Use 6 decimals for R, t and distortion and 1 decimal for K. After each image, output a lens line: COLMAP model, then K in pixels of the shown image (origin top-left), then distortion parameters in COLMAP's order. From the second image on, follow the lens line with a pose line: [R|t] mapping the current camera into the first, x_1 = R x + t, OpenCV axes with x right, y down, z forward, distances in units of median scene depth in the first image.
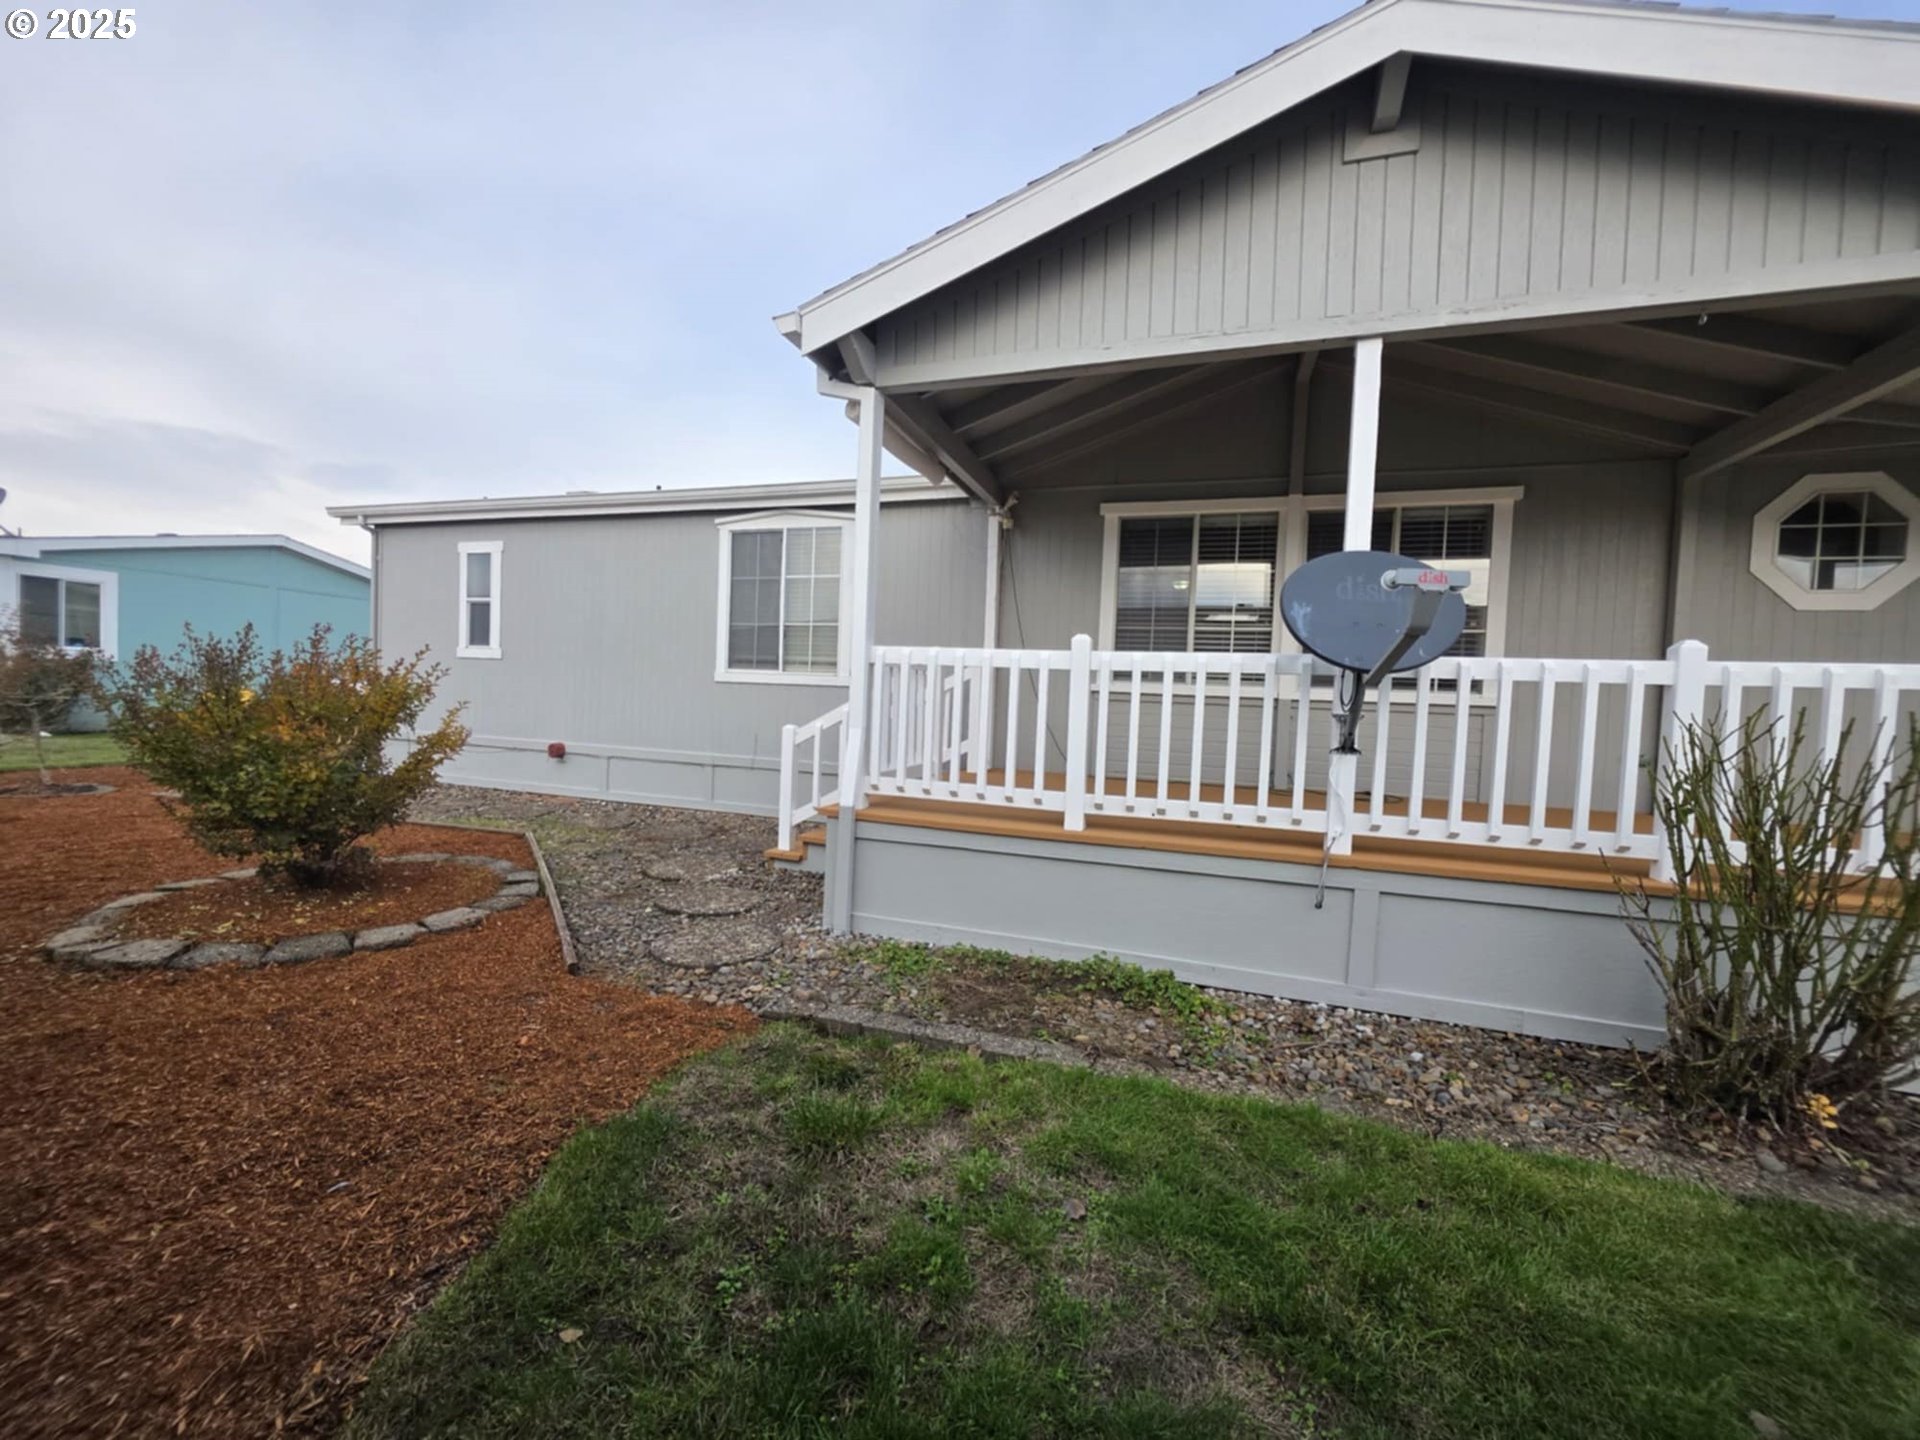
lens RADIAL K [[763.1, 0, 960.1], [0, 763.1, 725.8], [0, 0, 1]] dist [0.000388, -0.000575]
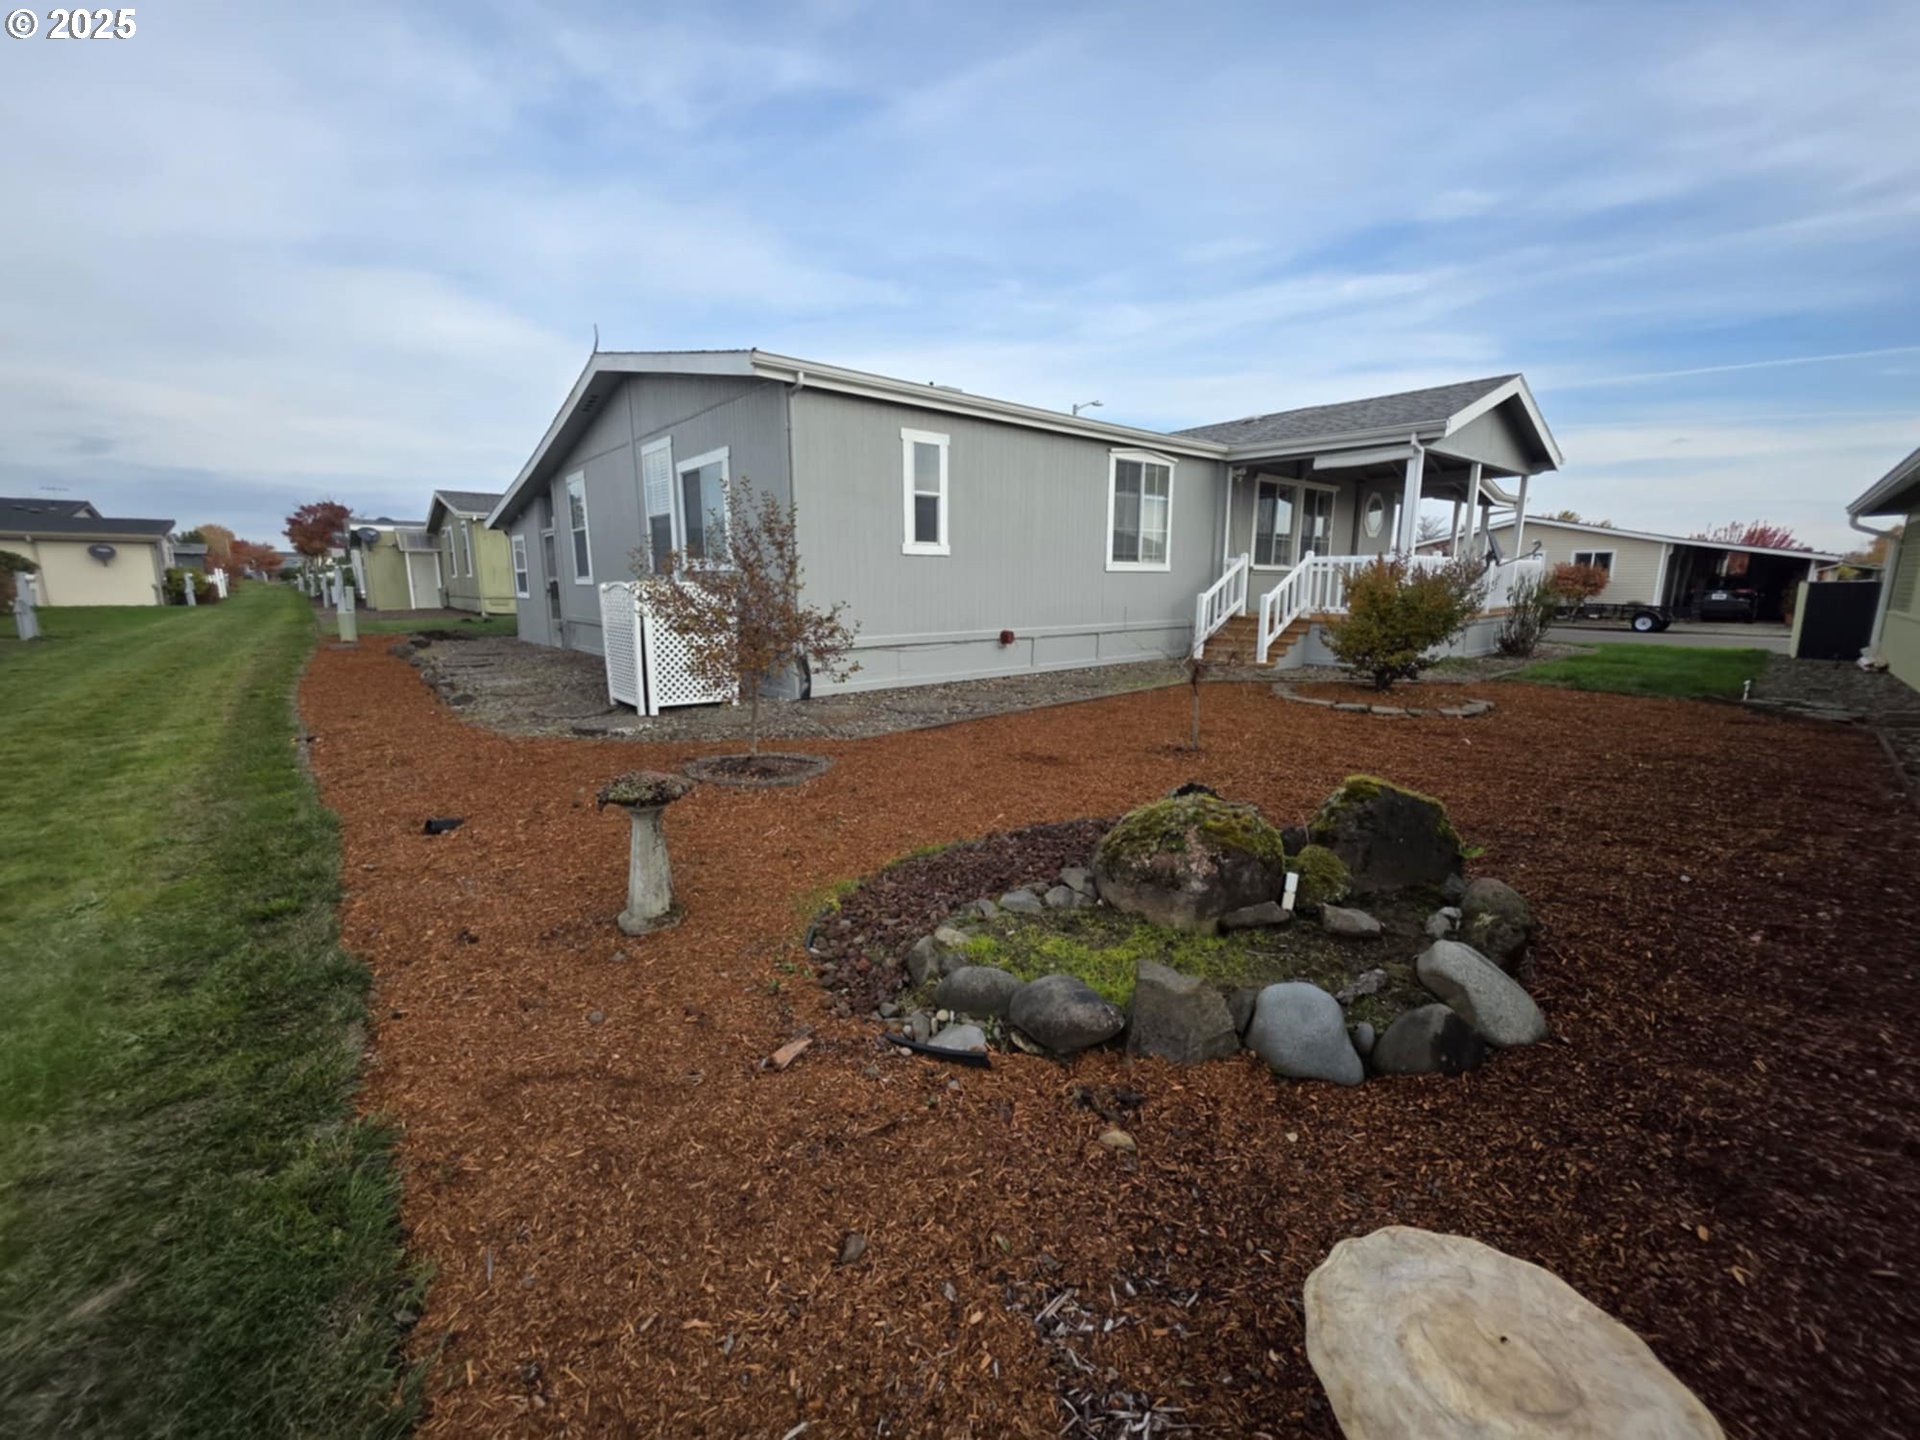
lens RADIAL K [[763.1, 0, 961.2], [0, 763.1, 713.6], [0, 0, 1]] dist [0.000388, -0.000575]
pose [[0.528811, -0.192198, 0.826692, -1.530411], [0.044982, 0.979000, 0.198835, -0.085669], [-0.847547, -0.067959, 0.526351, 0.445557]]
